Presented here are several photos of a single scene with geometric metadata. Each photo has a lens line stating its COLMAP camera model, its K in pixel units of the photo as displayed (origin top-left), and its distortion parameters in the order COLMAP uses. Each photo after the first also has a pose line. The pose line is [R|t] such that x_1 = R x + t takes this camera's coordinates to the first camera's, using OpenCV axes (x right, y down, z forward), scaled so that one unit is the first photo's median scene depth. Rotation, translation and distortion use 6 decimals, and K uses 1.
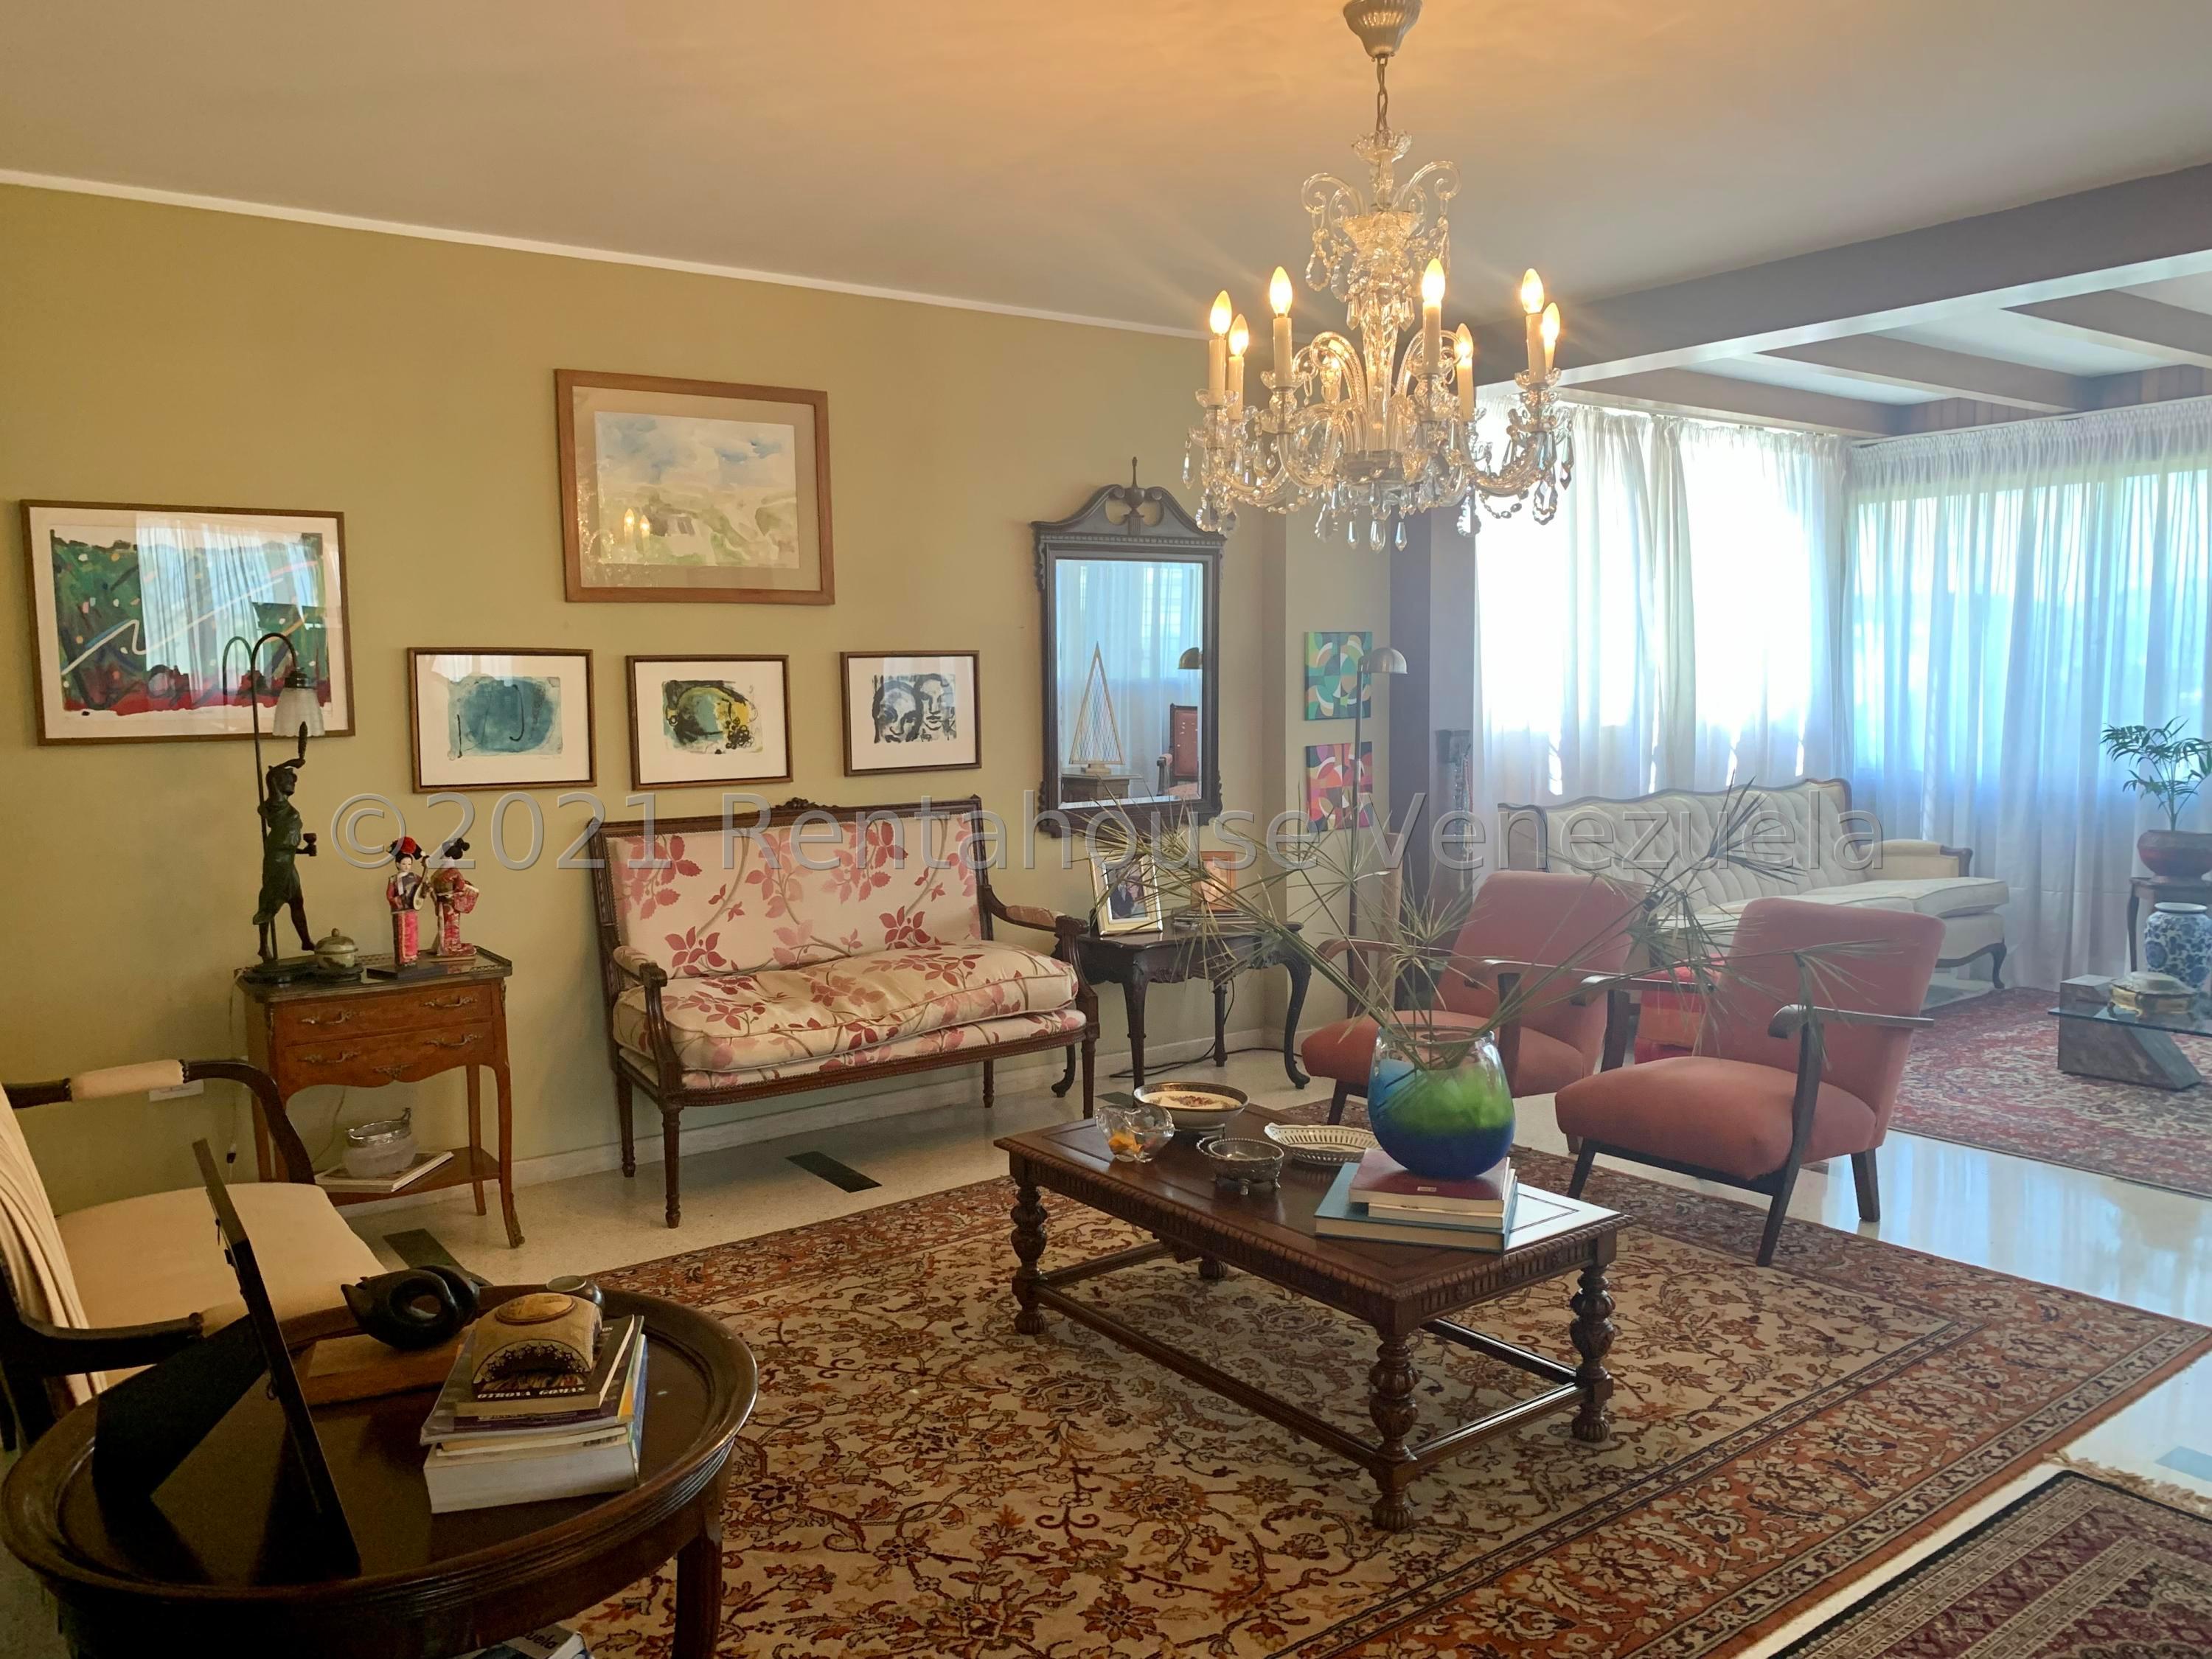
lens RADIAL K [[1697.0, 0, 1095.6], [0, 1697.0, 823.5], [0, 0, 1]] dist [0.043852, -0.059899]
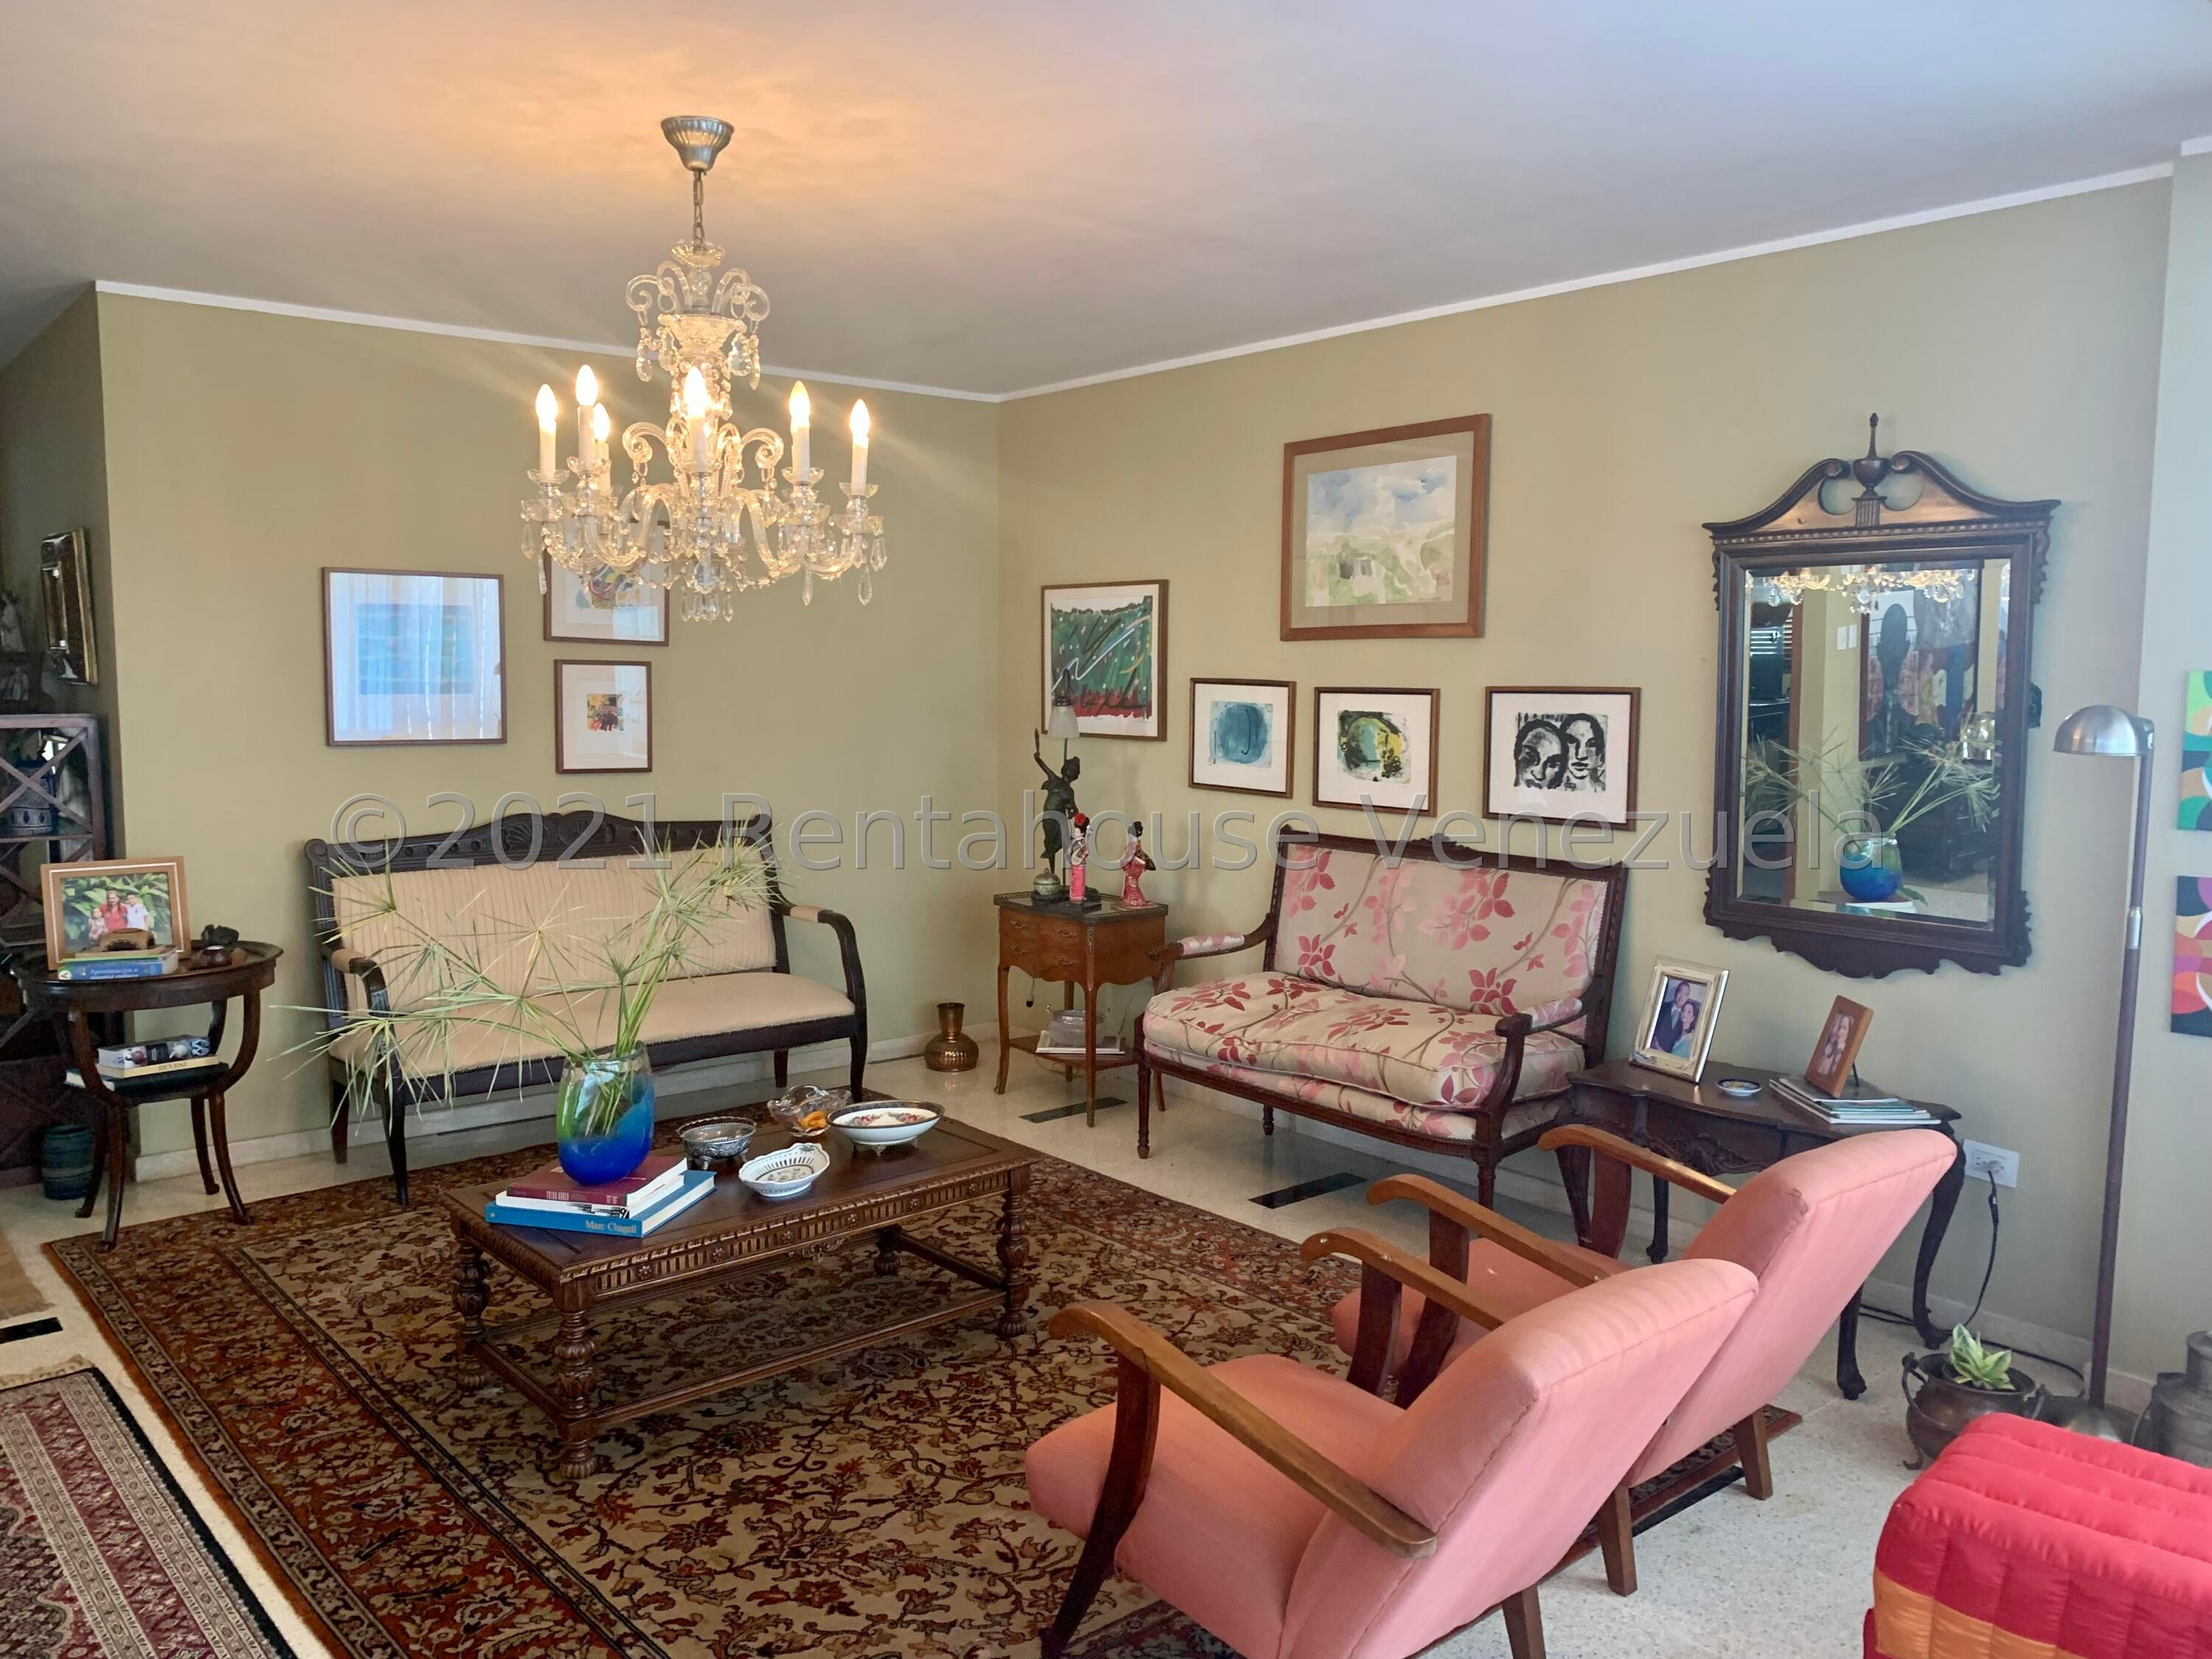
lens RADIAL K [[1697.0, 0, 1095.6], [0, 1697.0, 823.5], [0, 0, 1]] dist [0.043852, -0.059899]
pose [[0.062347, 0.109764, -0.992000, 0.818404], [-0.094000, 0.990162, 0.103653, -0.108489], [0.993618, 0.086785, 0.072051, 0.756786]]
